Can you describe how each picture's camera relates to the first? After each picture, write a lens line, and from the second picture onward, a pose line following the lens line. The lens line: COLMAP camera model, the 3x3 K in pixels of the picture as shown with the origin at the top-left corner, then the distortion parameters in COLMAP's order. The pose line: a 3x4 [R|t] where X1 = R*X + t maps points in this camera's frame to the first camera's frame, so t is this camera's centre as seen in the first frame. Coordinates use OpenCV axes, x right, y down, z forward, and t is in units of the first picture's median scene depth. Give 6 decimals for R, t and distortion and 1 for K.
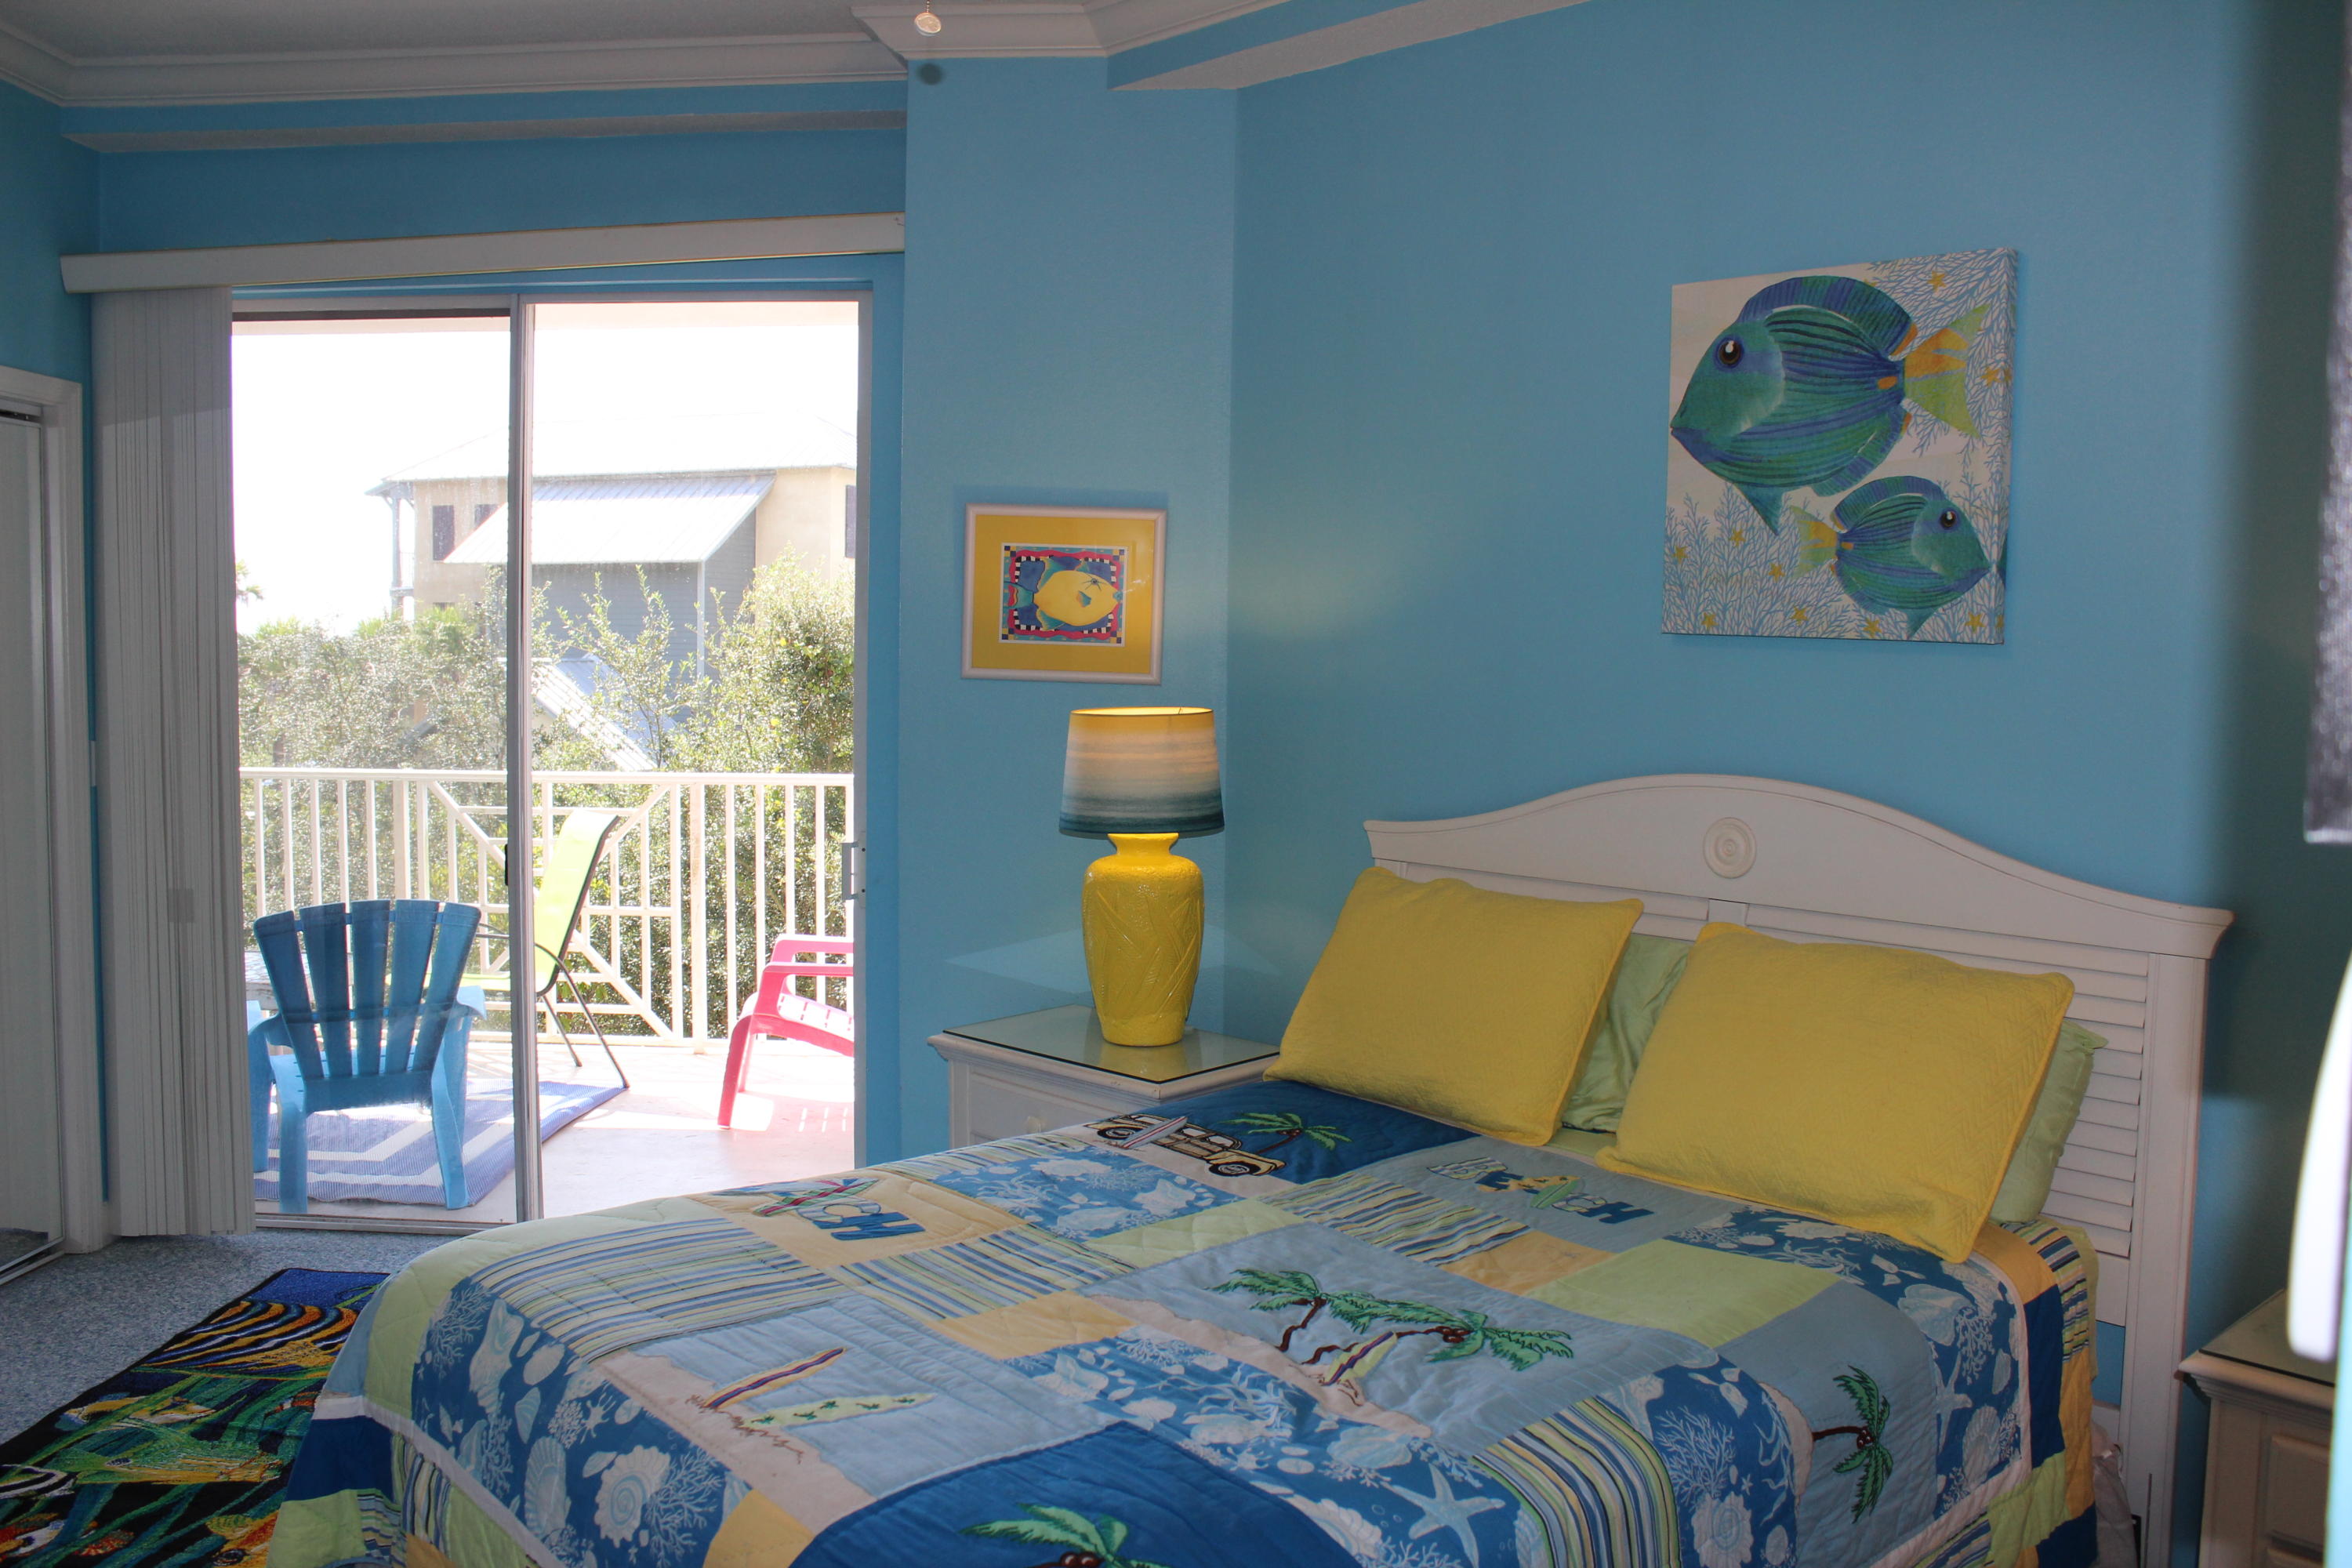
lens RADIAL K [[1971.1, 0, 1168.0], [0, 1971.1, 781.1], [0, 0, 1]] dist [-0.095624, 0.003948]
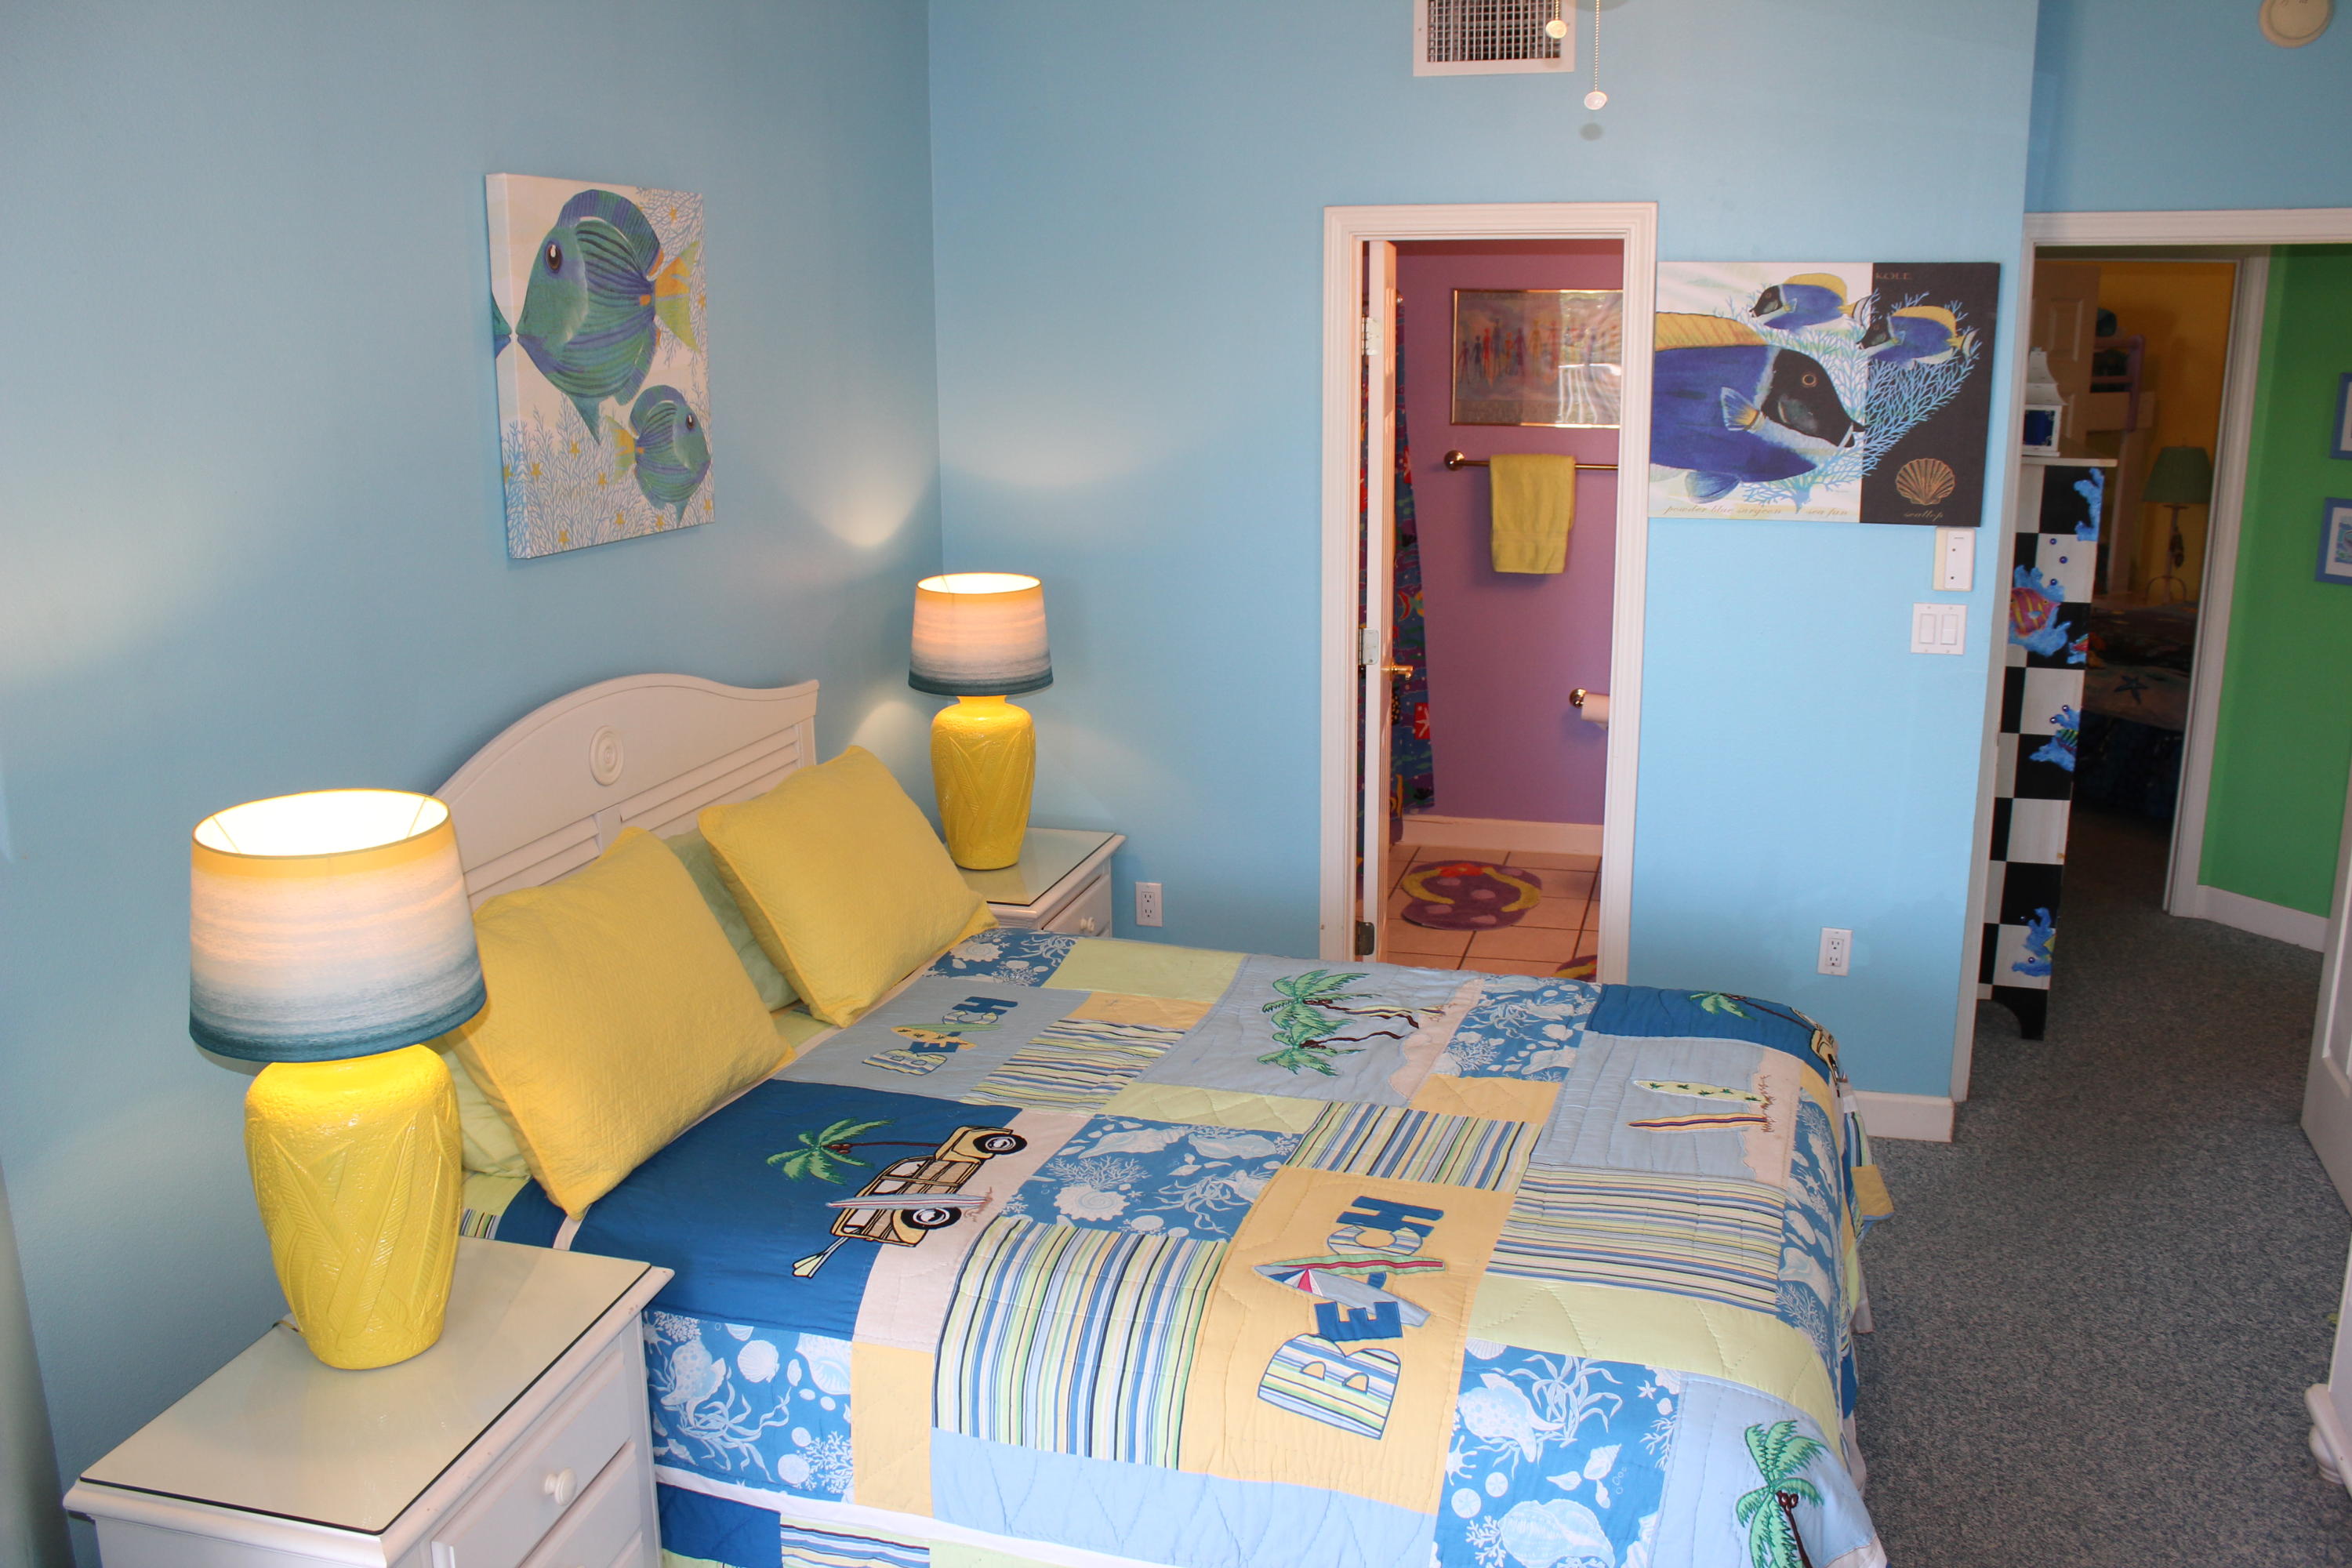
lens RADIAL K [[1971.1, 0, 1168.0], [0, 1971.1, 781.1], [0, 0, 1]] dist [-0.095624, 0.003948]
pose [[-0.510670, -0.215650, 0.832293, -0.766655], [0.064665, 0.955658, 0.287291, -0.244106], [-0.857342, 0.200531, -0.474081, 1.330625]]
